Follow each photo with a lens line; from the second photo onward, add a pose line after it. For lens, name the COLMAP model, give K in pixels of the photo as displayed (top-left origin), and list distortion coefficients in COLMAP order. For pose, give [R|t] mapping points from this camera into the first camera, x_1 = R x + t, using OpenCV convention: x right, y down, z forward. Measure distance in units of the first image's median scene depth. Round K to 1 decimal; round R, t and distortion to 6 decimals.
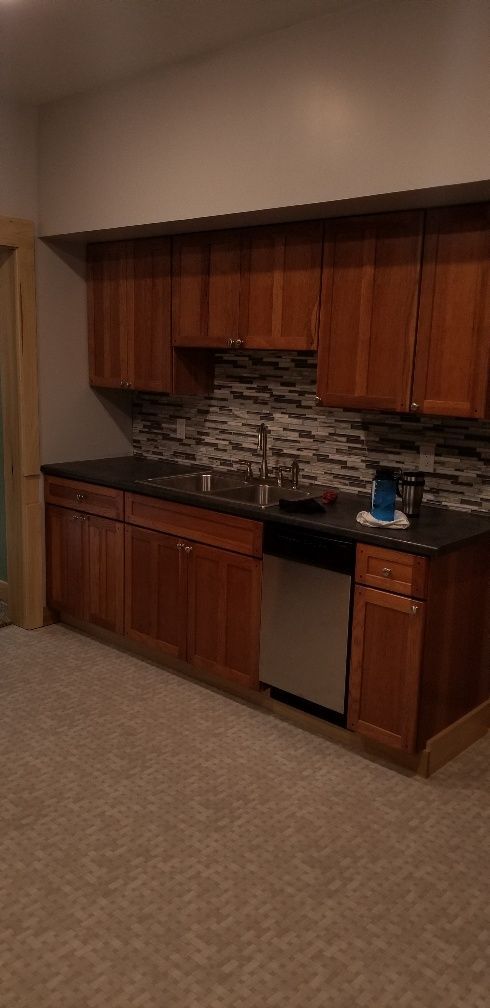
lens RADIAL K [[784.1, 0, 234.4], [0, 784.1, 498.6], [0, 0, 1]] dist [0.107482, -0.216510]
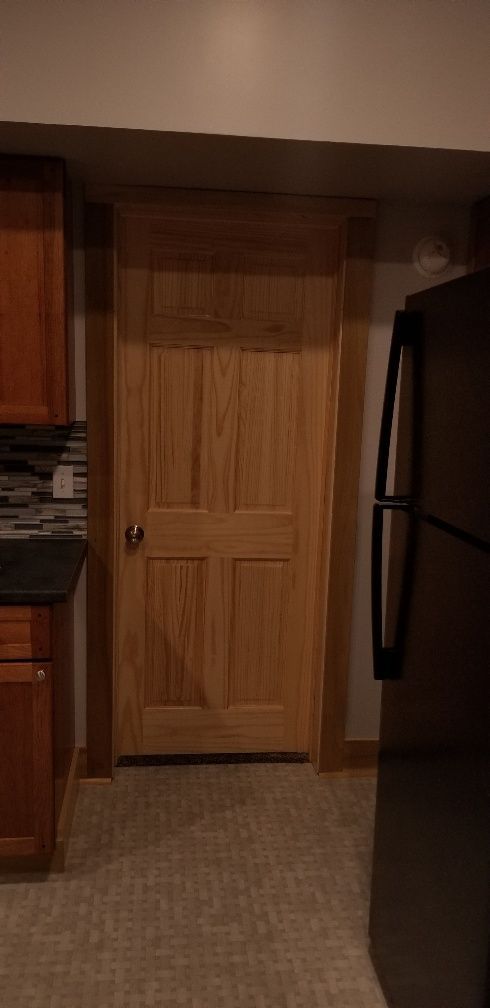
lens RADIAL K [[790.6, 0, 238.0], [0, 790.6, 514.6], [0, 0, 1]] dist [0.097523, -0.182921]
pose [[0.659868, -0.143463, 0.737559, -0.157762], [0.127002, 0.988775, 0.078703, -0.041677], [-0.740571, 0.041738, 0.670681, 0.252481]]
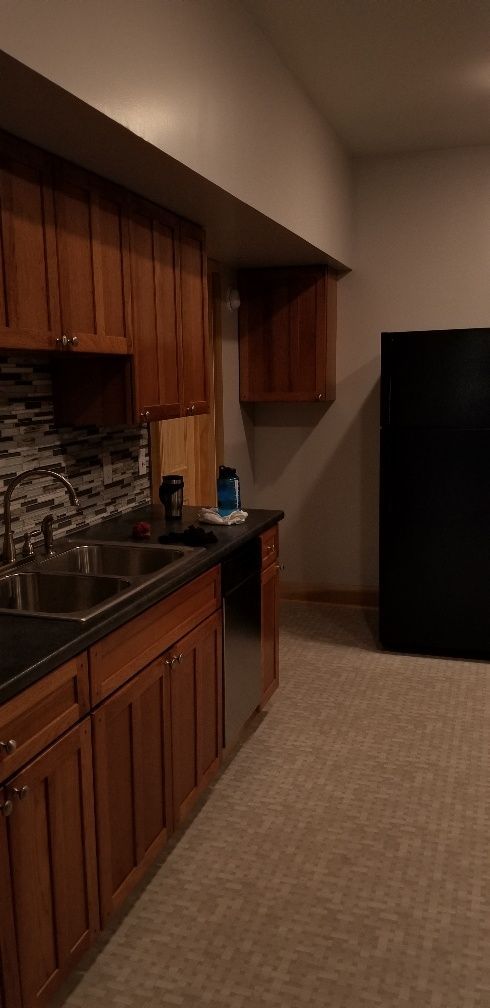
lens RADIAL K [[786.1, 0, 246.2], [0, 786.1, 515.4], [0, 0, 1]] dist [0.058585, -0.110811]
pose [[-0.417437, -0.185404, 0.889591, -0.641753], [0.163697, 0.947606, 0.274309, -0.219300], [-0.893840, 0.260130, -0.365215, 1.152623]]
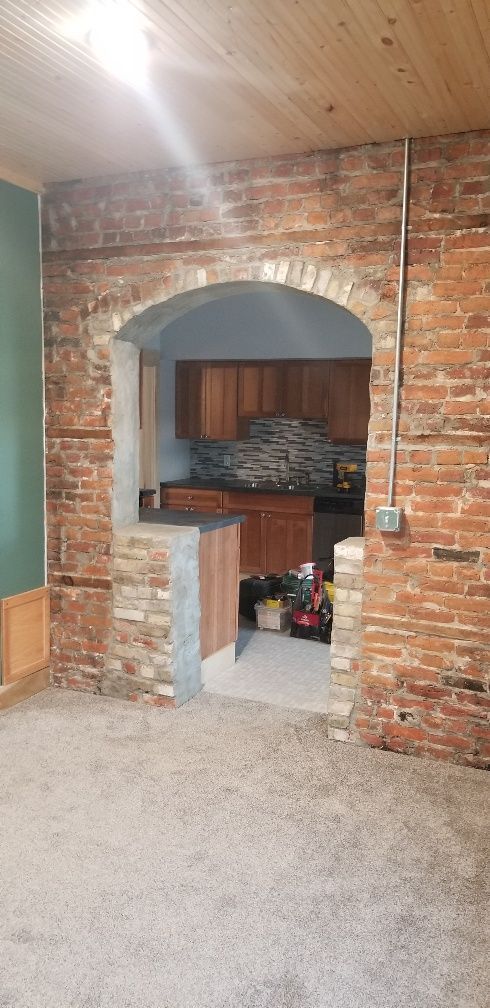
lens RADIAL K [[790.6, 0, 238.0], [0, 790.6, 514.6], [0, 0, 1]] dist [0.097523, -0.182921]
pose [[0.950138, -0.051178, 0.307601, -0.757311], [0.066543, 0.996995, -0.039664, 0.135771], [-0.304647, 0.058155, 0.950688, -0.913217]]
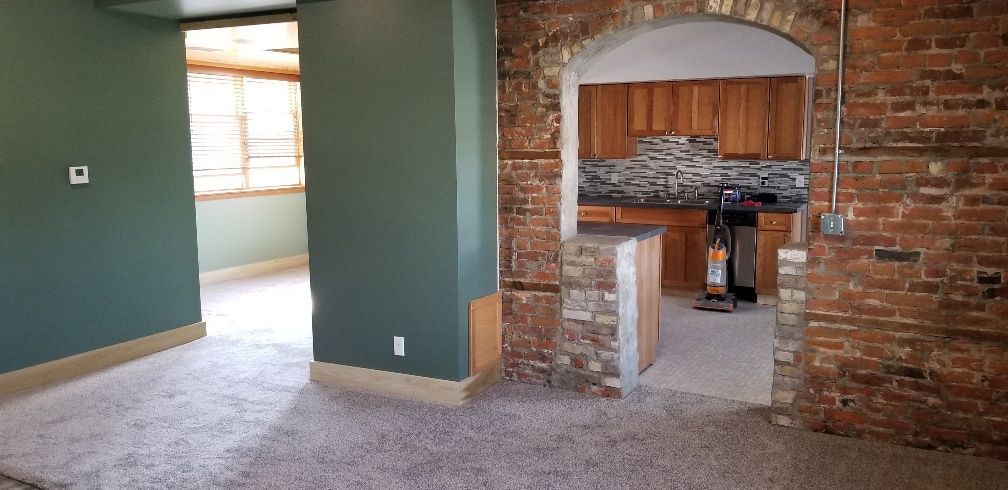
lens RADIAL K [[797.0, 0, 501.6], [0, 797.0, 238.6], [0, 0, 1]] dist [0.110104, -0.197412]
pose [[0.970866, -0.067787, 0.229835, -0.977173], [0.079421, 0.995967, -0.041743, 0.144951], [-0.226079, 0.058781, 0.972334, -1.009953]]
